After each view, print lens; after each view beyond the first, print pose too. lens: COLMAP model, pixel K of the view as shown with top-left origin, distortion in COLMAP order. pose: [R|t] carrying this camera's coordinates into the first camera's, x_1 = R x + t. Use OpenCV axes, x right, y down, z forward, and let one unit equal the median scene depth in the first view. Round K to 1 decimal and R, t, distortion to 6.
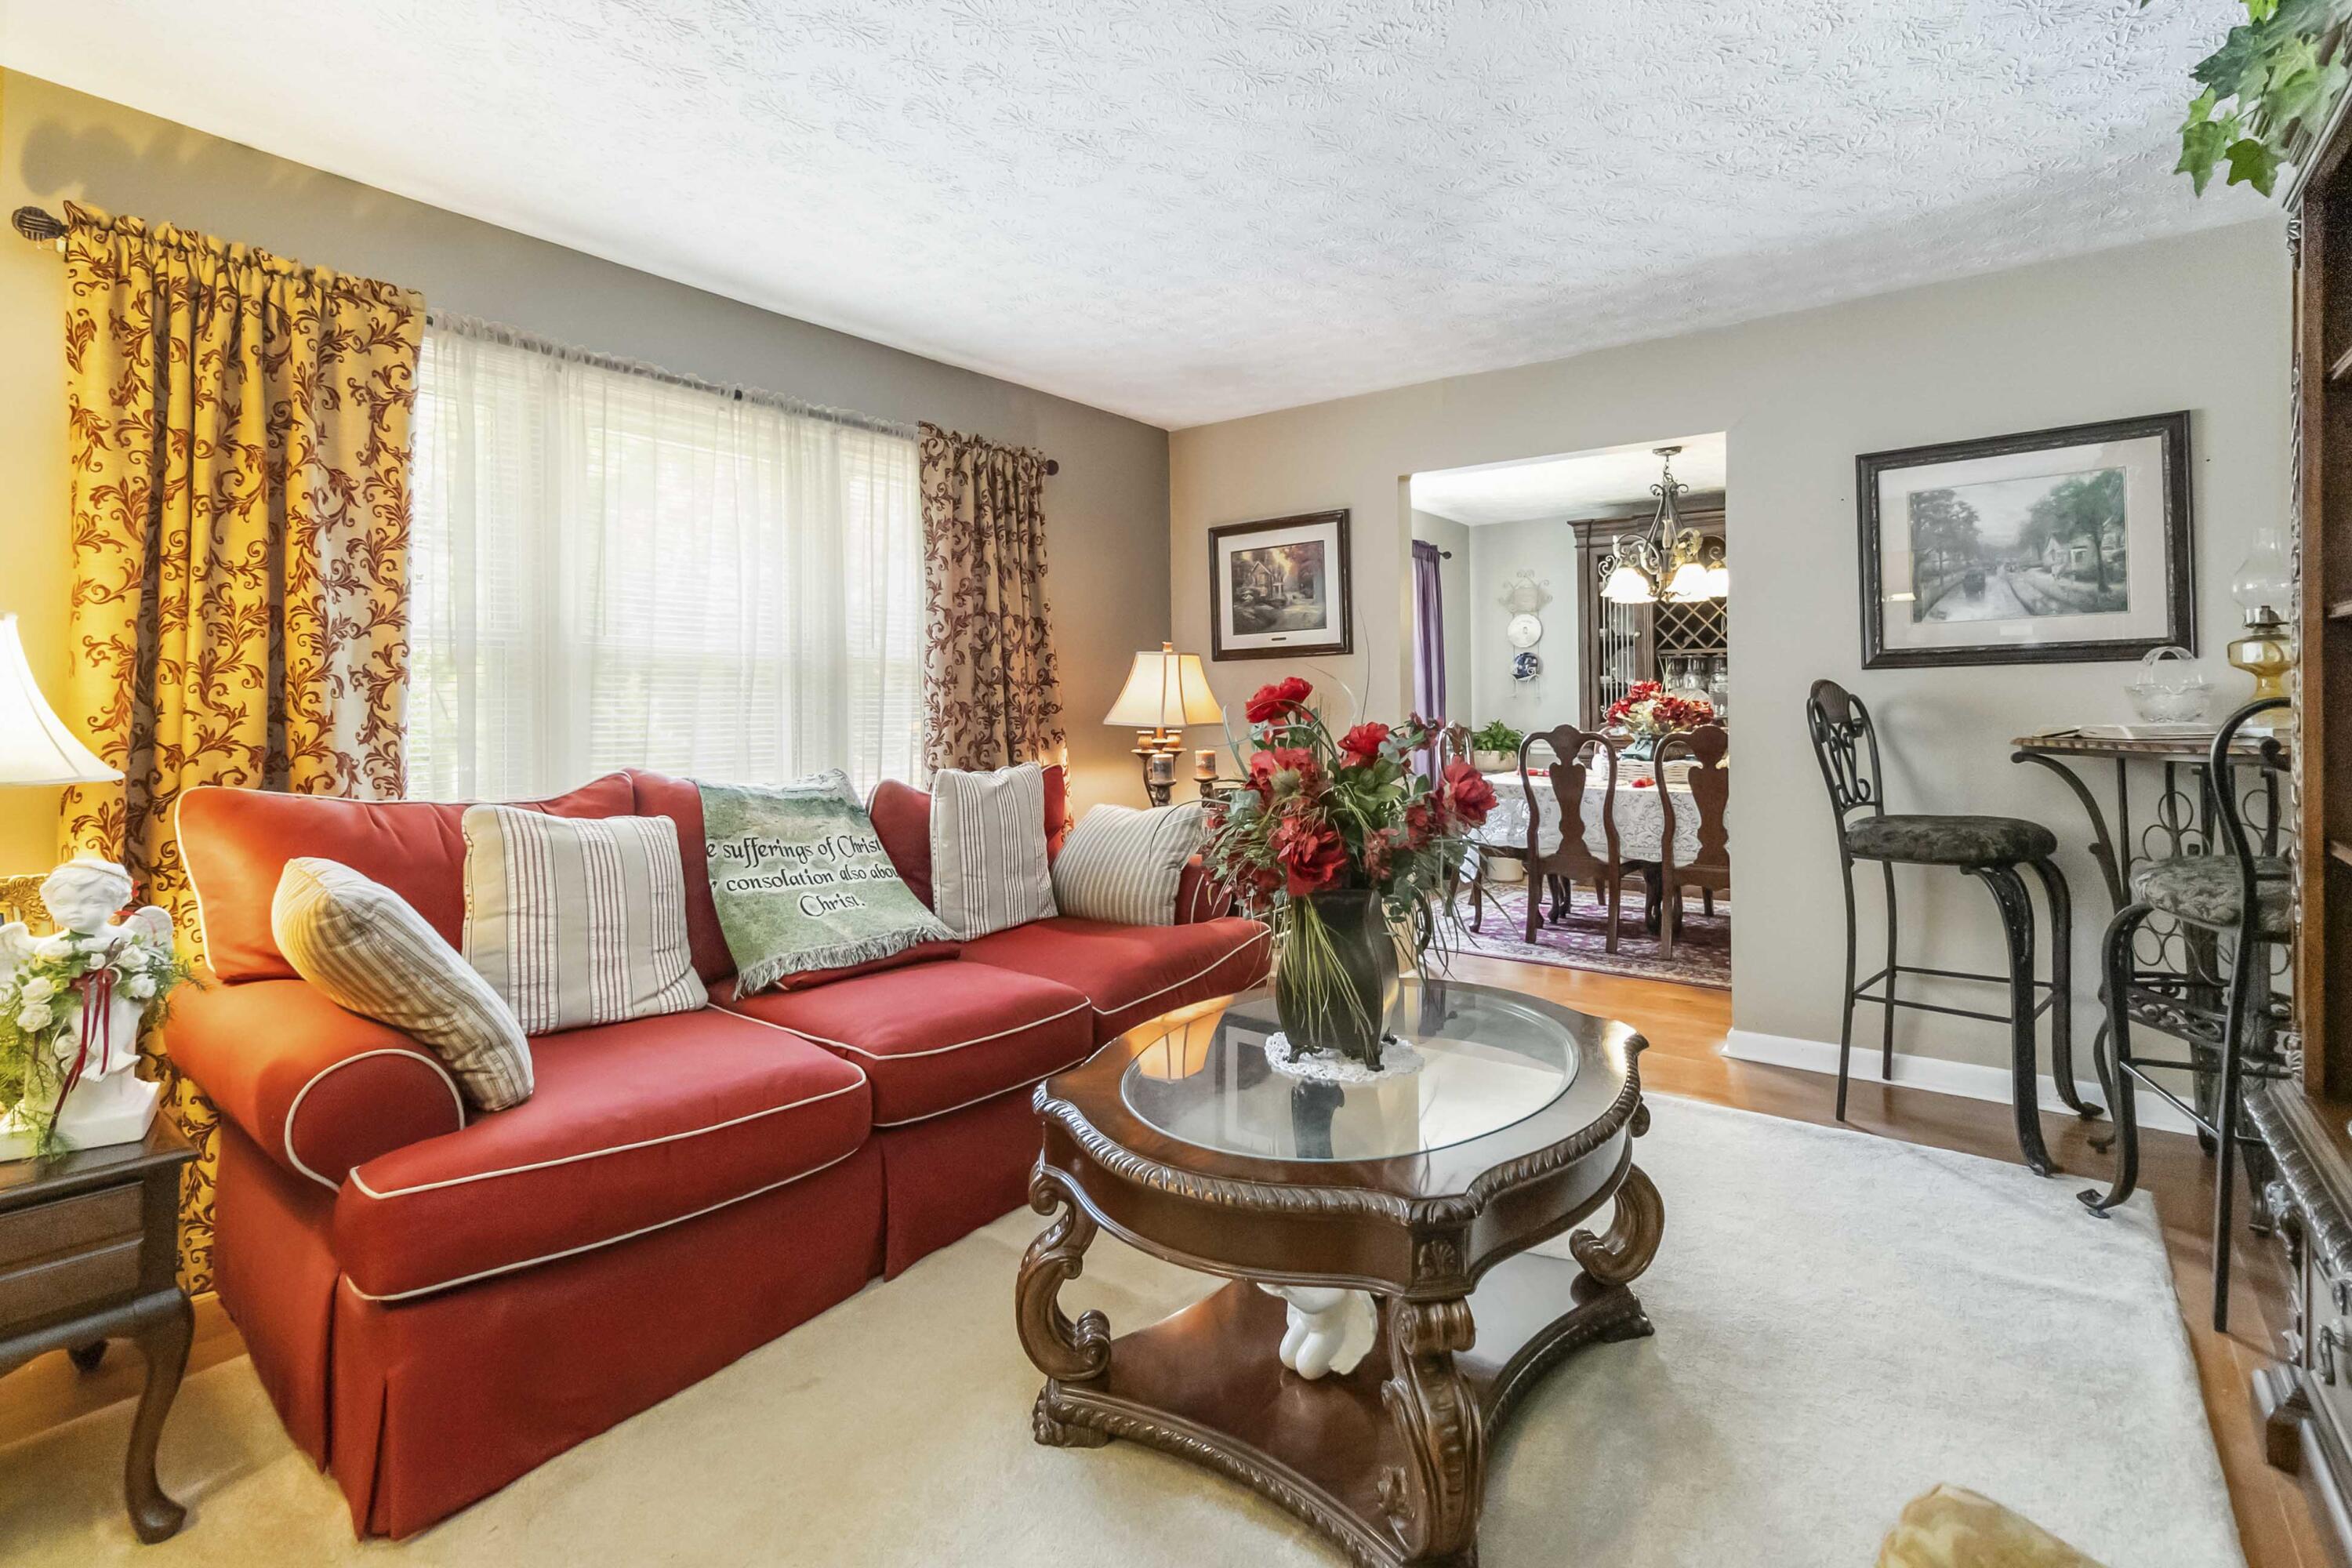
lens RADIAL K [[1098.6, 0, 1187.0], [0, 1098.6, 711.9], [0, 0, 1]] dist [0.002487, 0.000809]
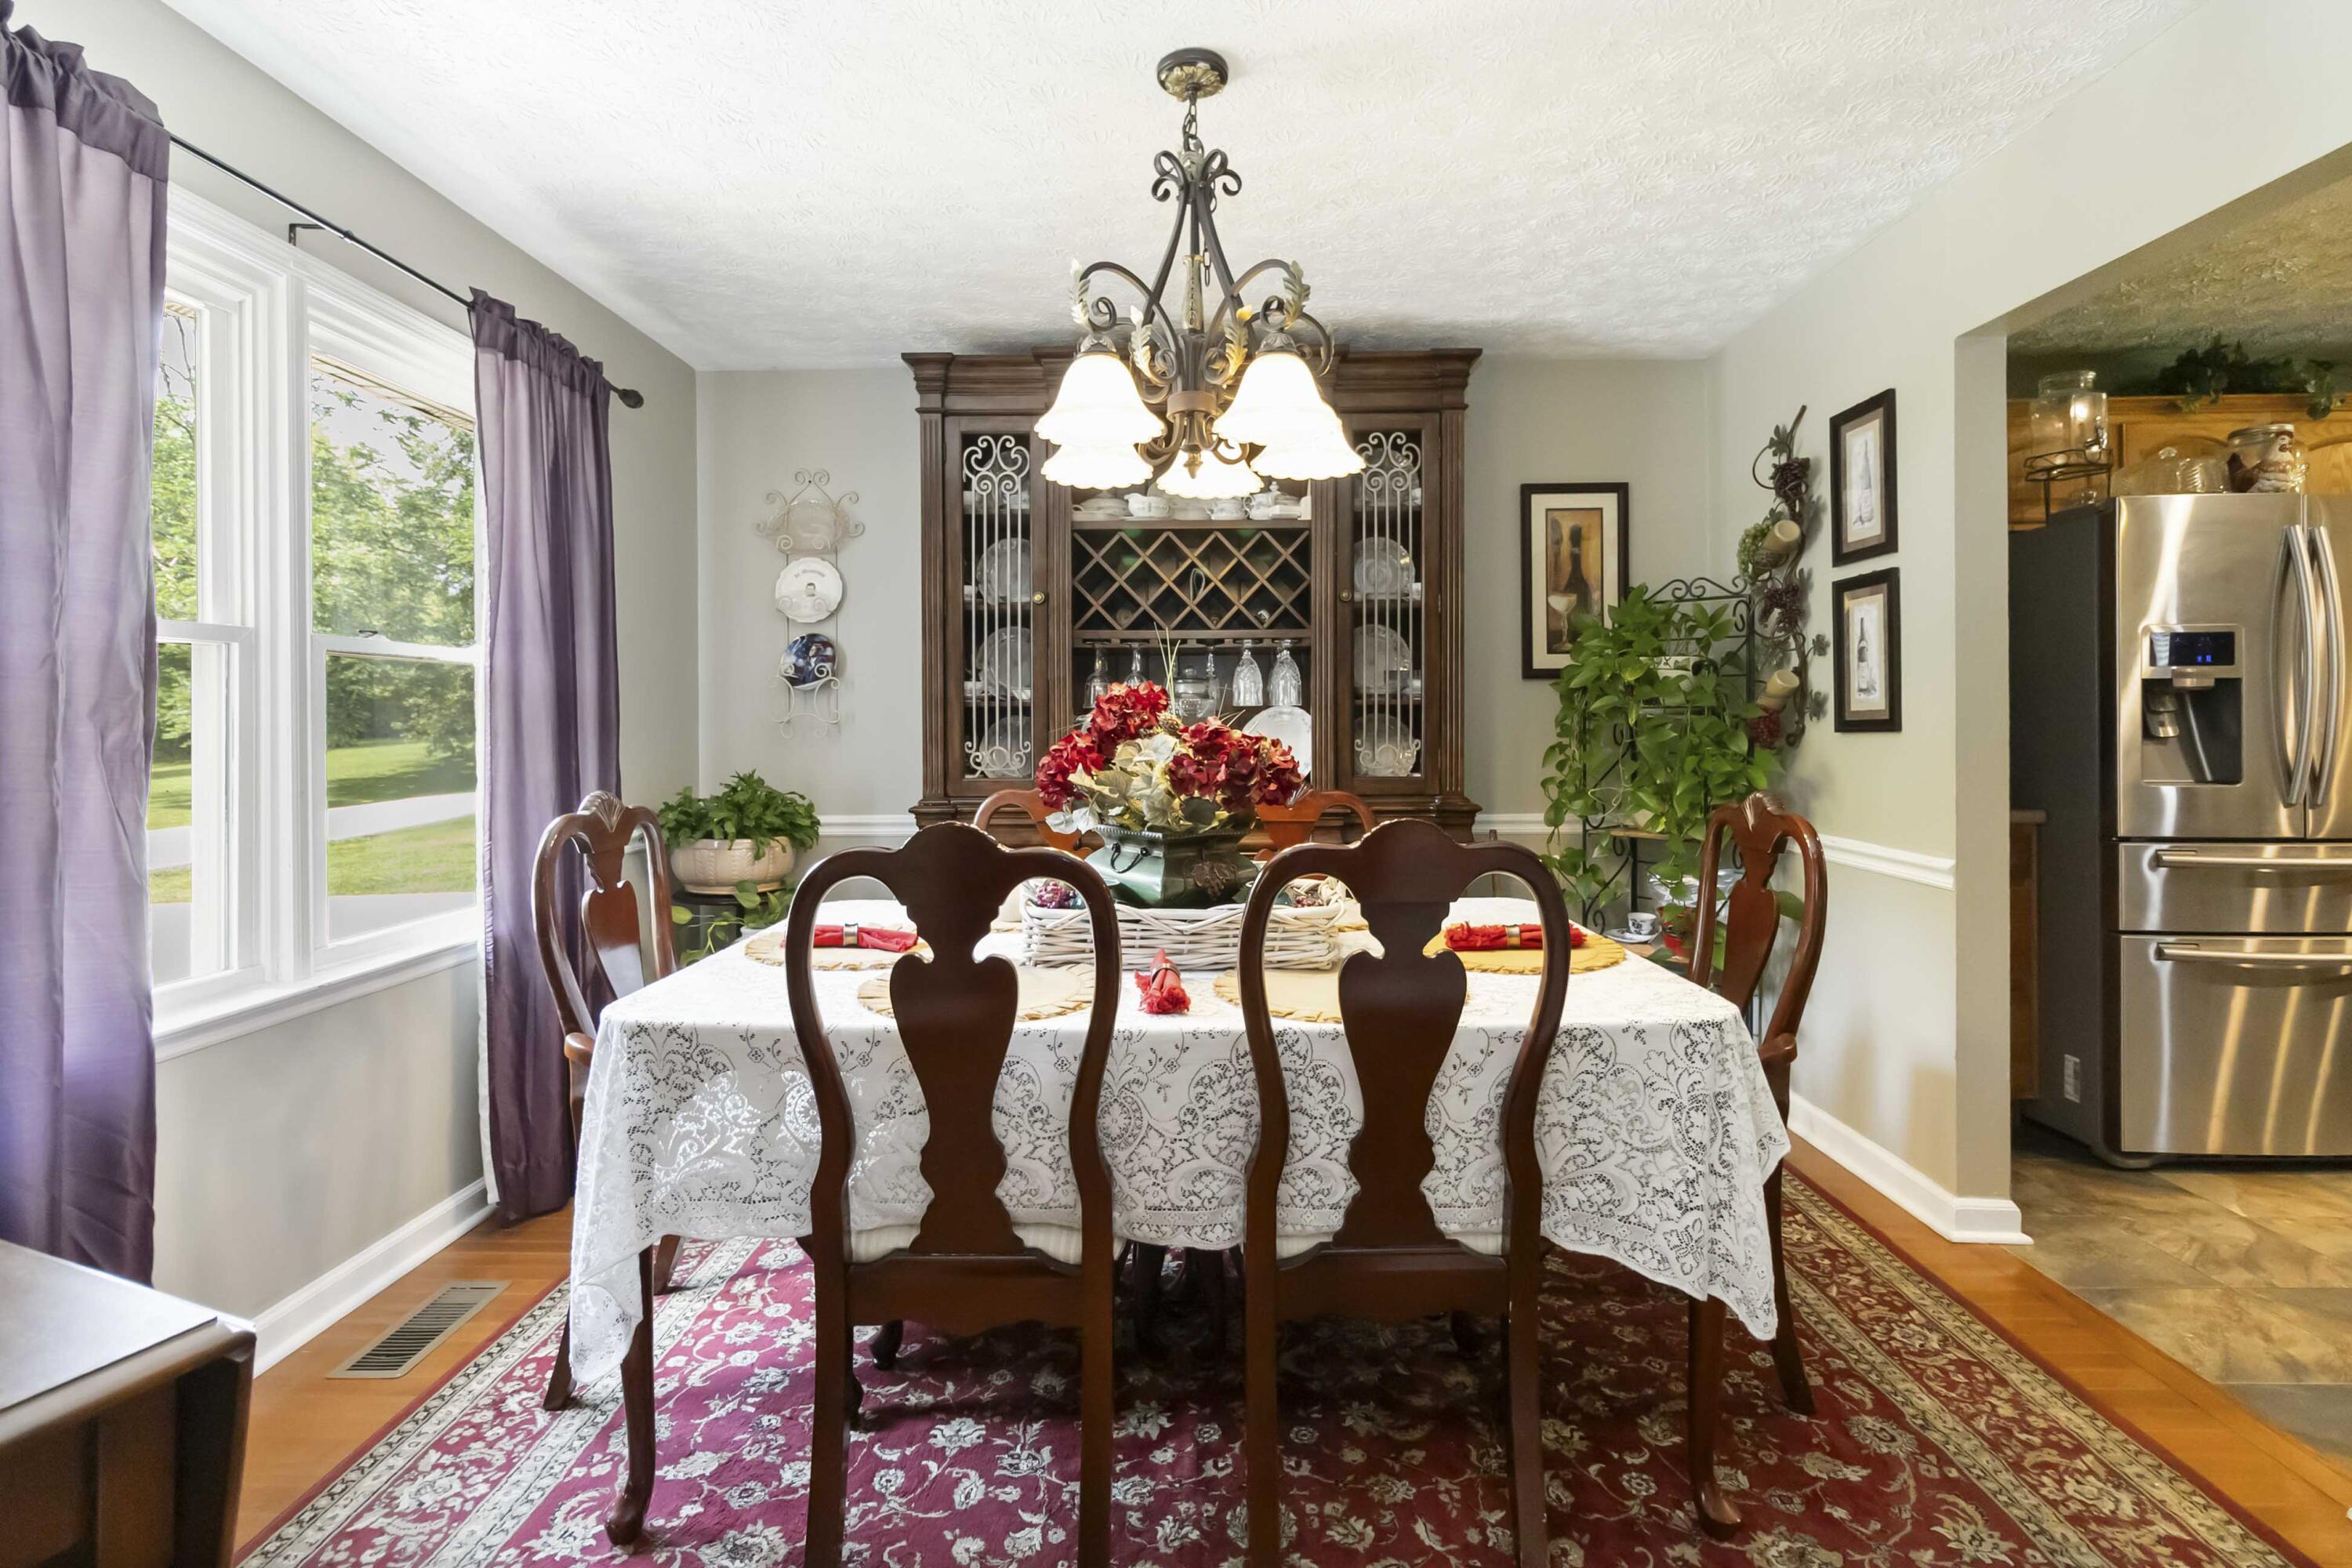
lens RADIAL K [[1098.6, 0, 1187.0], [0, 1098.6, 711.9], [0, 0, 1]] dist [0.002487, 0.000809]
pose [[0.808507, 0.012849, 0.588347, 0.170397], [-0.000011, 0.999762, -0.021820, -0.008233], [-0.588487, 0.017636, 0.808314, 0.553084]]
